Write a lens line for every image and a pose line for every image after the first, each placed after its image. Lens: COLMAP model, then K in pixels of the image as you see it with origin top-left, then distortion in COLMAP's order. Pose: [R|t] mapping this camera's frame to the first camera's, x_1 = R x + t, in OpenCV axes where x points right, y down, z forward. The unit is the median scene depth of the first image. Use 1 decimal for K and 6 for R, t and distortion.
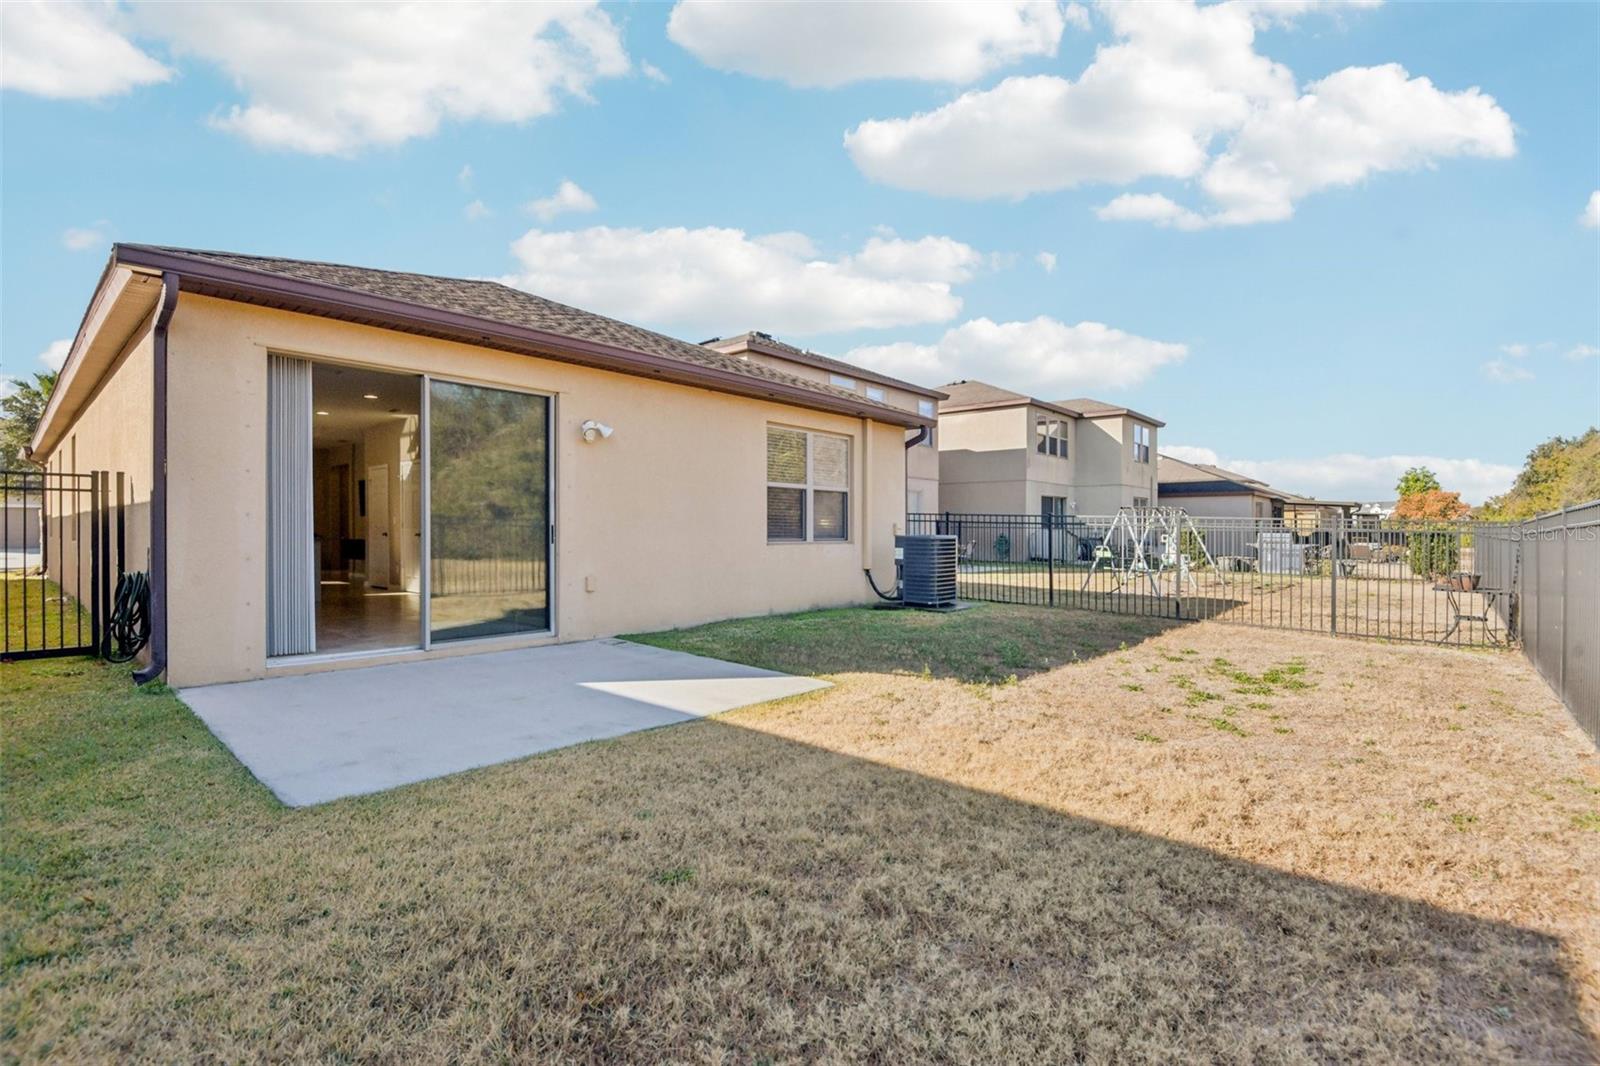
lens RADIAL K [[752.3, 0, 807.6], [0, 752.3, 537.2], [0, 0, 1]] dist [-0.019674, -0.000598]
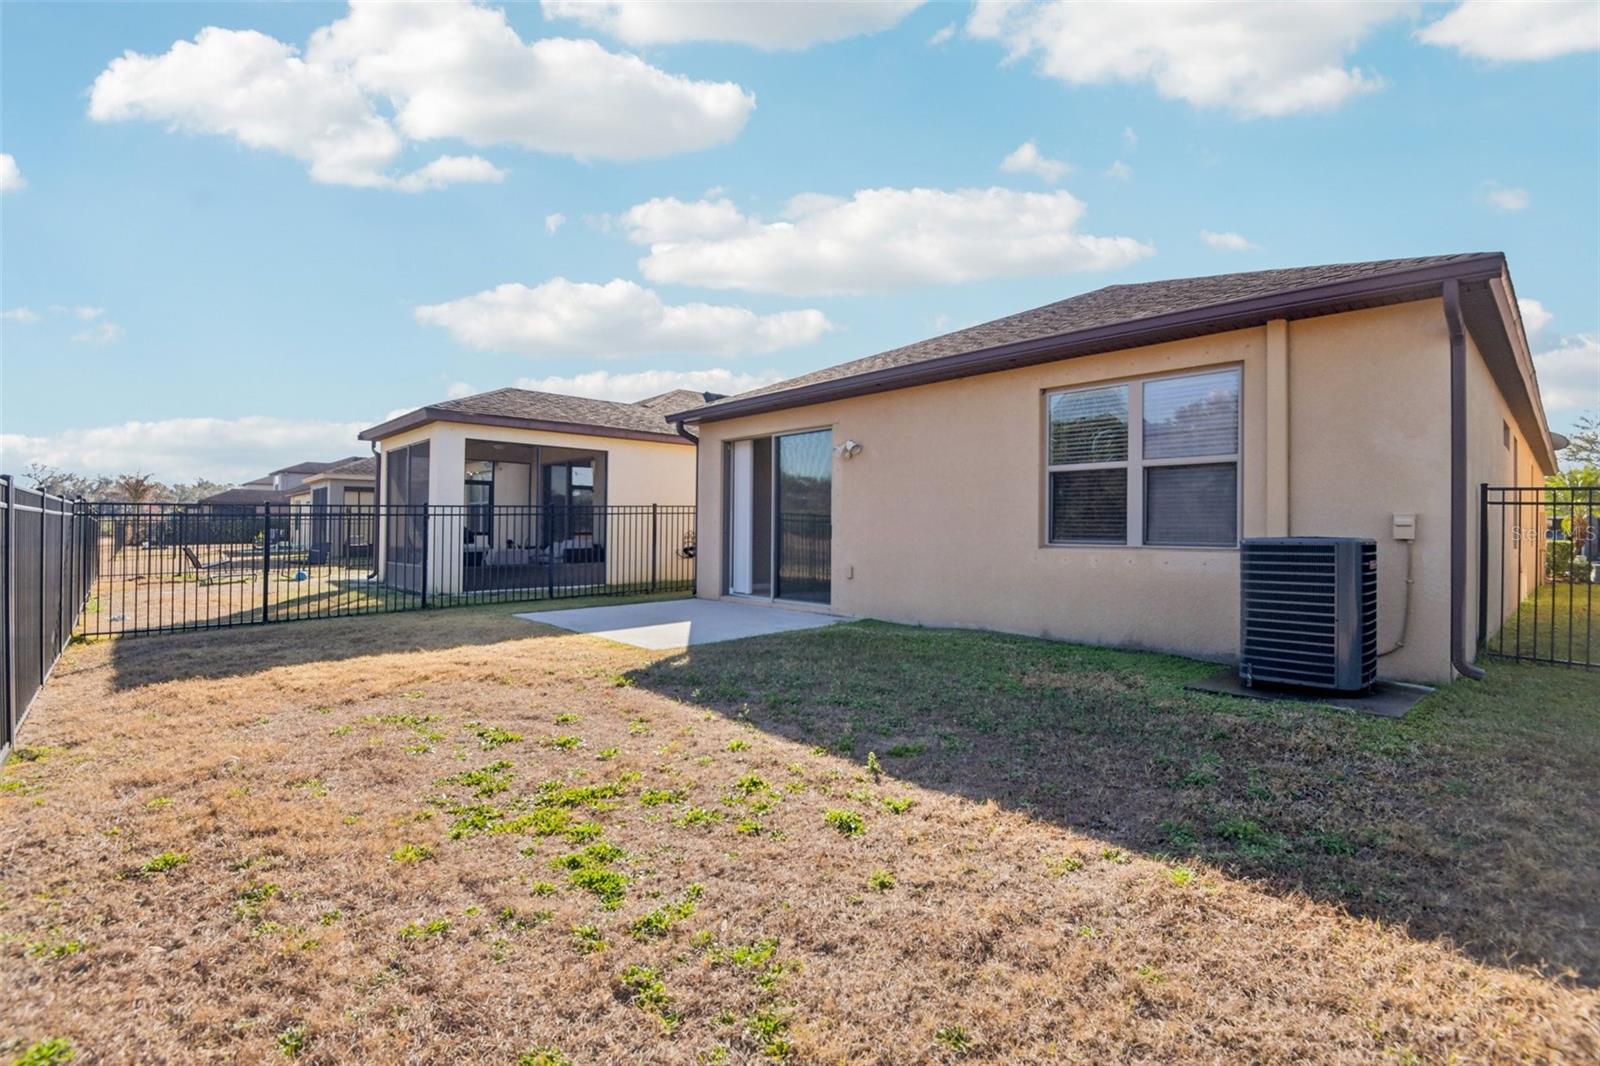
lens RADIAL K [[752.3, 0, 807.6], [0, 752.3, 537.2], [0, 0, 1]] dist [-0.019674, -0.000598]
pose [[-0.025606, 0.004387, -0.999662, 0.671638], [-0.023102, 0.999721, 0.004979, -0.001234], [0.999405, 0.023221, -0.025497, 0.754164]]
